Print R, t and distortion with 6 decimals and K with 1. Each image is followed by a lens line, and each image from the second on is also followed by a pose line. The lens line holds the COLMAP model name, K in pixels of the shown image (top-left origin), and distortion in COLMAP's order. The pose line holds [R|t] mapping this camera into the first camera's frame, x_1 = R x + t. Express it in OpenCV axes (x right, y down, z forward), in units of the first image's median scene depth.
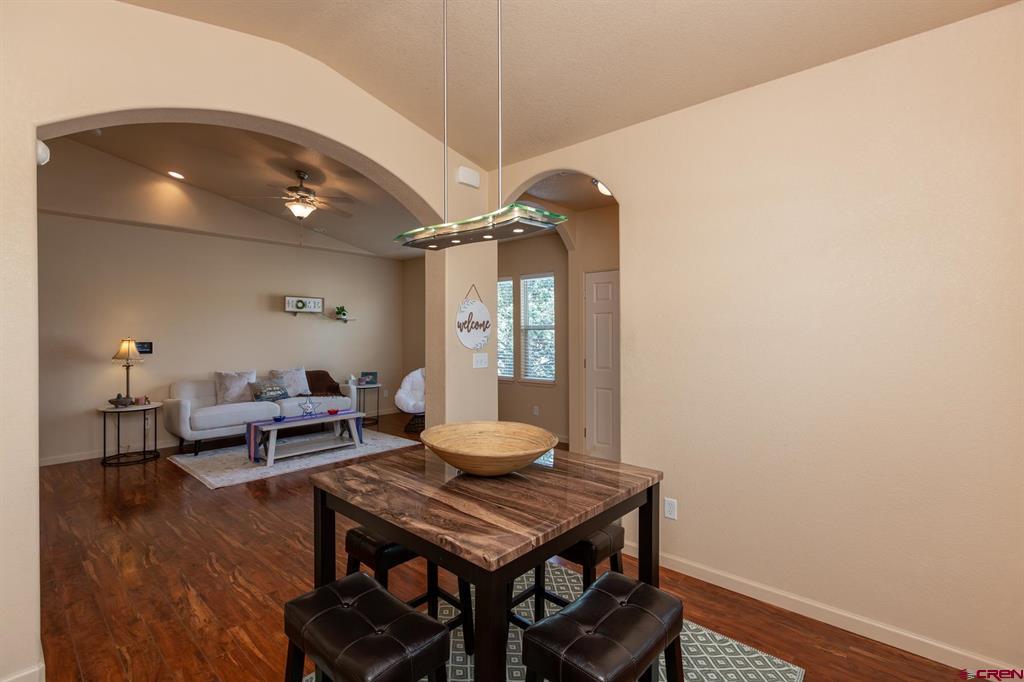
lens RADIAL K [[464.8, 0, 505.7], [0, 464.8, 333.1], [0, 0, 1]] dist [0.000789, 0.000031]
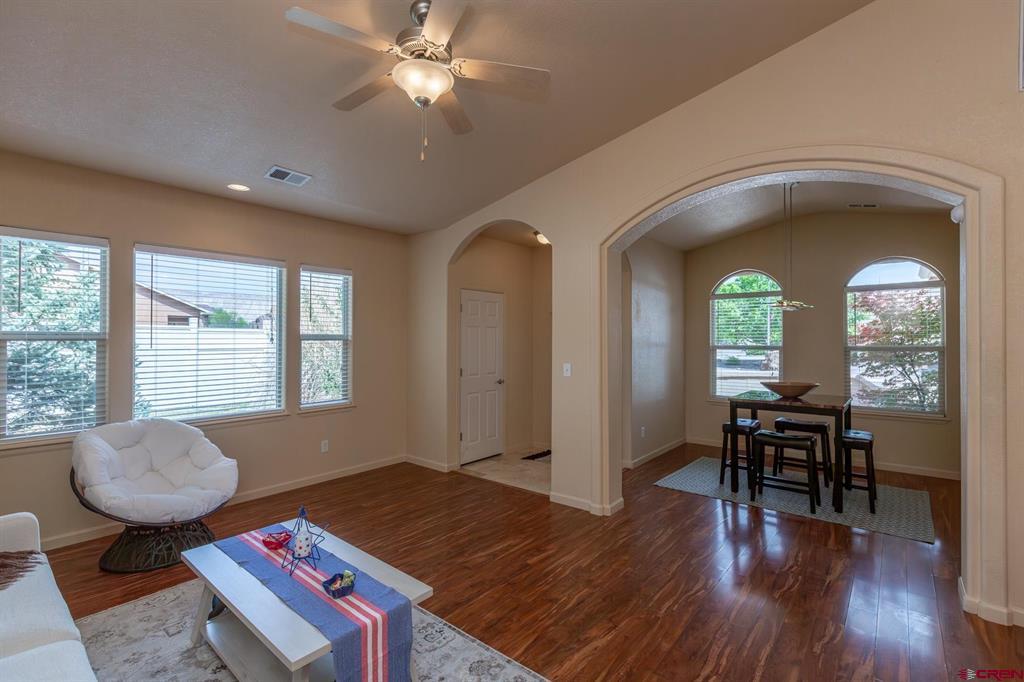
lens RADIAL K [[462.7, 0, 512.0], [0, 462.7, 341.0], [0, 0, 1]] dist [-0.000549, -0.000088]
pose [[-0.046249, 0.000782, 0.998930, -0.792144], [-0.003107, 0.999995, -0.000926, -0.008652], [-0.998925, -0.003147, -0.046246, 0.816268]]
